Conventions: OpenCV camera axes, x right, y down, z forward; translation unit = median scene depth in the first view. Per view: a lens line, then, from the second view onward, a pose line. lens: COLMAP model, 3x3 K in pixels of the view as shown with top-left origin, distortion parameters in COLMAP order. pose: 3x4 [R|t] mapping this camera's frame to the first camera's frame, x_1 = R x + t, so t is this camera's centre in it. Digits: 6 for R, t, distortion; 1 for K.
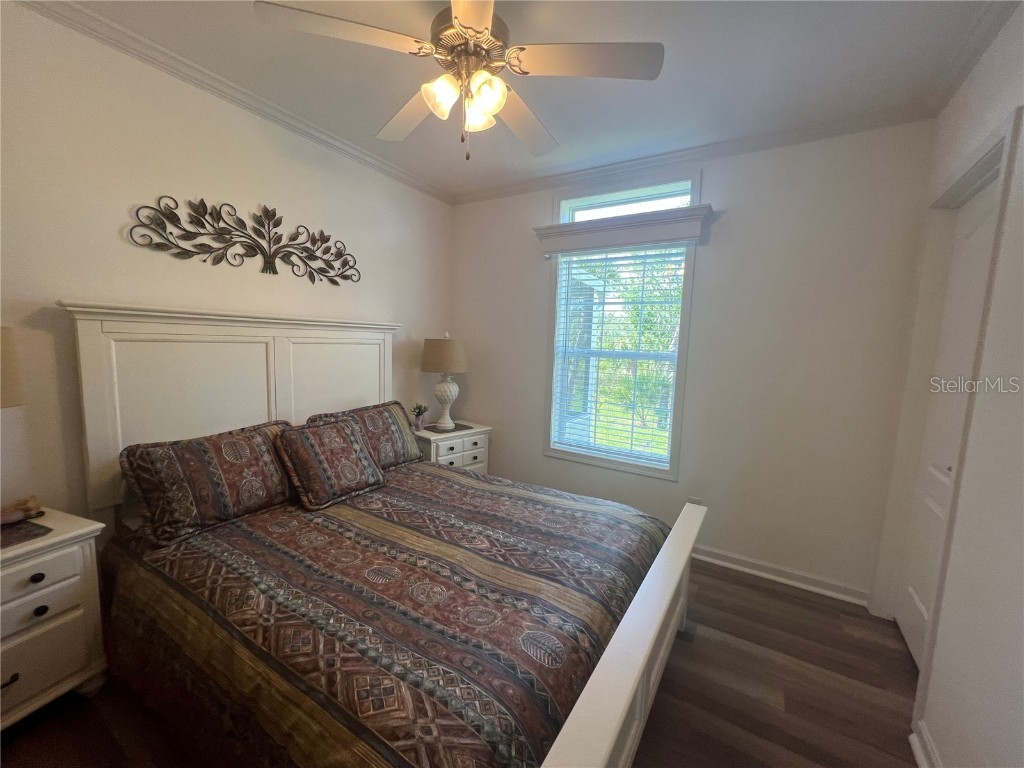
lens RADIAL K [[411.5, 0, 512.1], [0, 411.5, 386.5], [0, 0, 1]] dist [-0.003060, 0.000717]
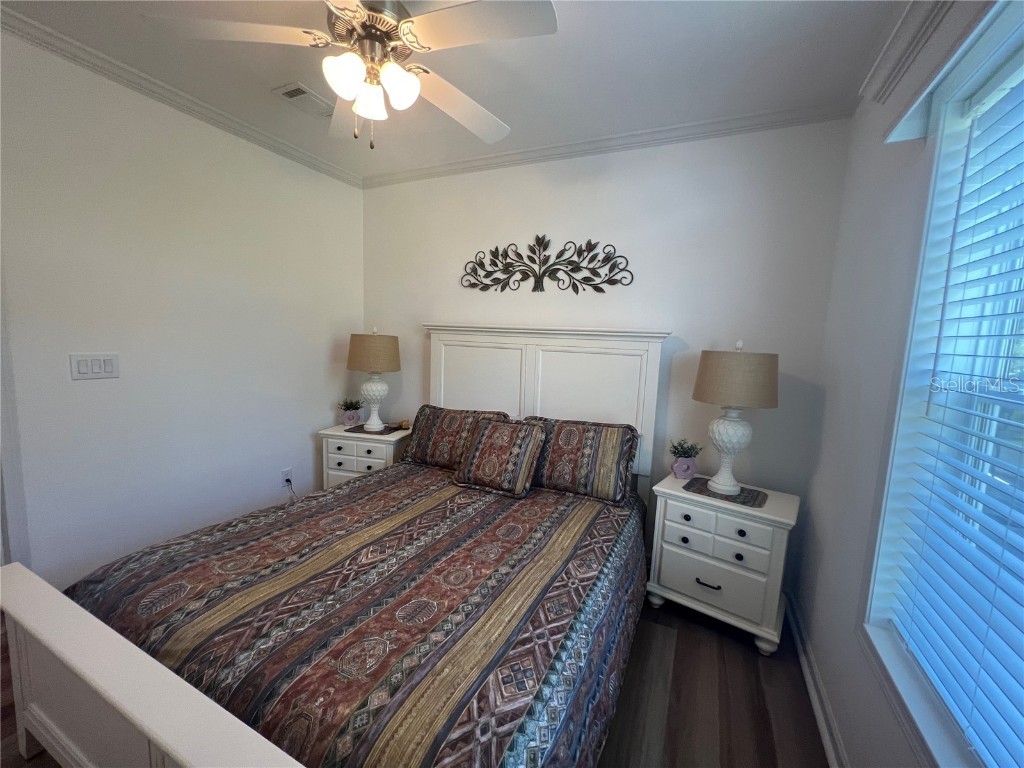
lens RADIAL K [[411.5, 0, 512.1], [0, 411.5, 386.5], [0, 0, 1]] dist [-0.003060, 0.000717]
pose [[0.110185, 0.085508, -0.990226, 0.608492], [-0.149031, 0.986450, 0.068599, -0.076765], [0.982674, 0.140016, 0.121435, 0.839191]]
